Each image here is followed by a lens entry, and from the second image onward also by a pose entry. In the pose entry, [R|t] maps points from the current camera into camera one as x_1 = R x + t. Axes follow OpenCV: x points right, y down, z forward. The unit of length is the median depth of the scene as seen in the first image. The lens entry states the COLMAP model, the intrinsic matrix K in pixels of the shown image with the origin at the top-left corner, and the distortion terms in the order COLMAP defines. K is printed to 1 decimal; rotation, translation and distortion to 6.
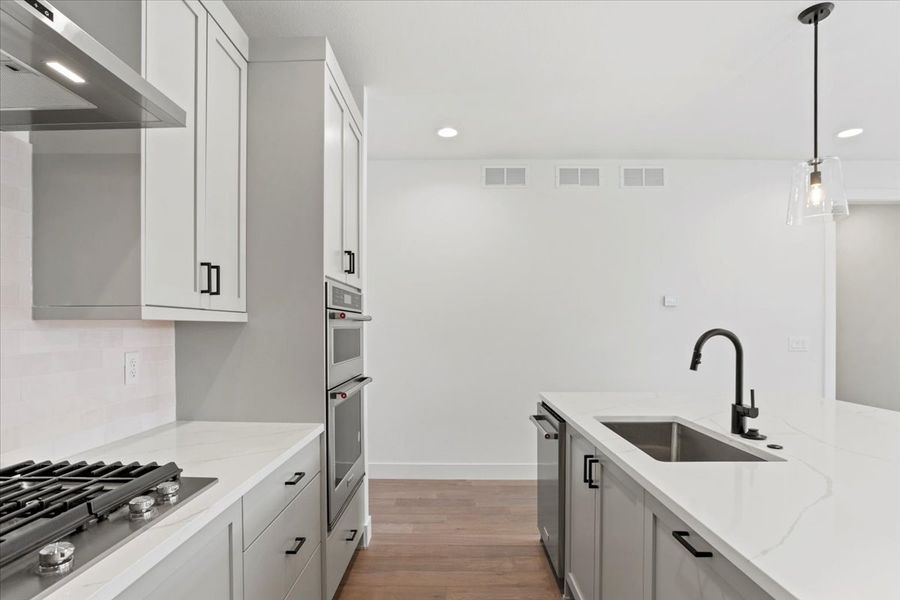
lens RADIAL K [[465.4, 0, 441.7], [0, 465.4, 332.0], [0, 0, 1]] dist [-0.014348, 0.000210]
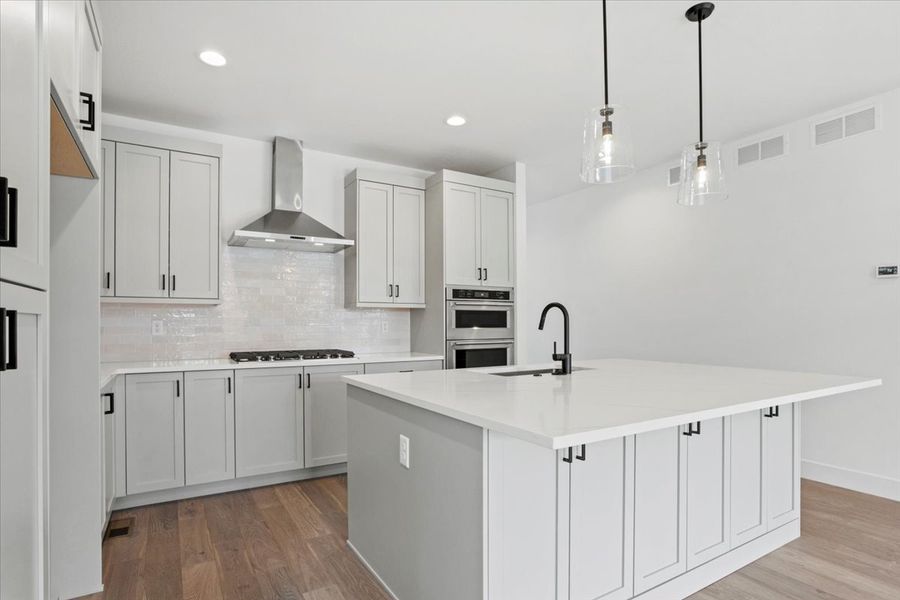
lens RADIAL K [[464.8, 0, 440.0], [0, 464.8, 318.5], [0, 0, 1]] dist [-0.058666, 0.031099]
pose [[0.526715, -0.010454, -0.849978, 1.404787], [-0.006552, 0.999845, -0.016358, 0.059977], [0.850017, 0.014185, 0.526565, -0.091480]]
